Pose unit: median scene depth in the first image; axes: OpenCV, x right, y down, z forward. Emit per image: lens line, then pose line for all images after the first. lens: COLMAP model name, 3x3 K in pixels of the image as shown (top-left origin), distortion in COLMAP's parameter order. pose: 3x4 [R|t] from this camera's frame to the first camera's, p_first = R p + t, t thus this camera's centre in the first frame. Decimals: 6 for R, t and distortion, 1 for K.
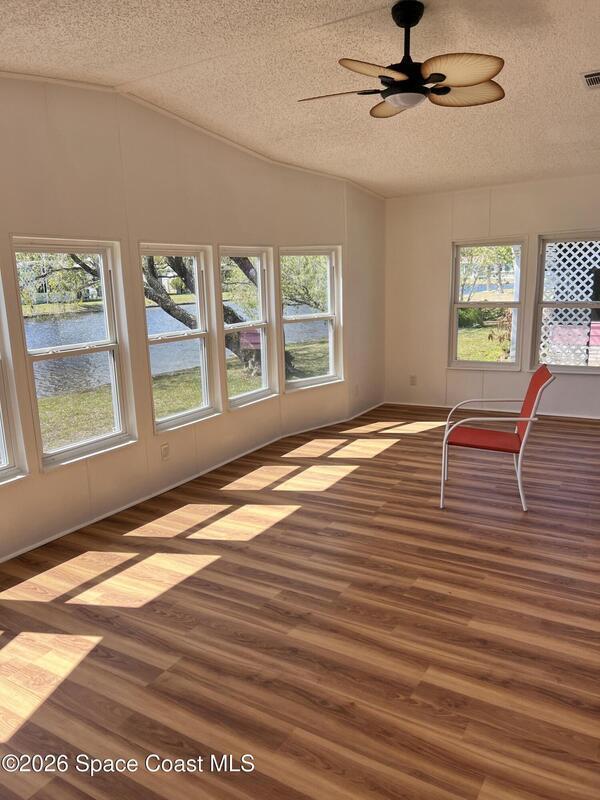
lens RADIAL K [[609.2, 0, 285.6], [0, 609.2, 395.7], [0, 0, 1]] dist [0.048926, -0.032986]
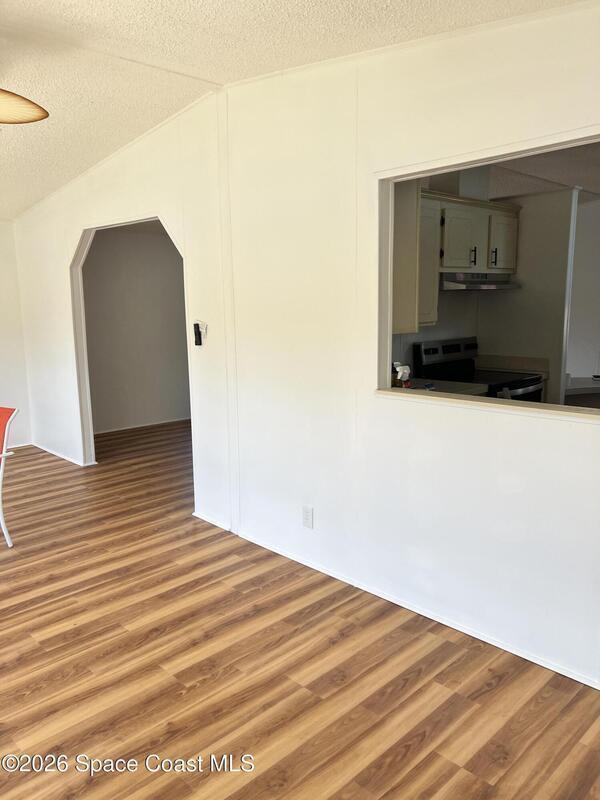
lens RADIAL K [[609.2, 0, 296.2], [0, 609.2, 403.7], [0, 0, 1]] dist [0.048926, -0.032986]
pose [[0.244069, -0.130446, 0.960944, -0.525430], [0.190493, 0.978055, 0.084386, -0.044972], [-0.950864, 0.162457, 0.263562, 0.310208]]
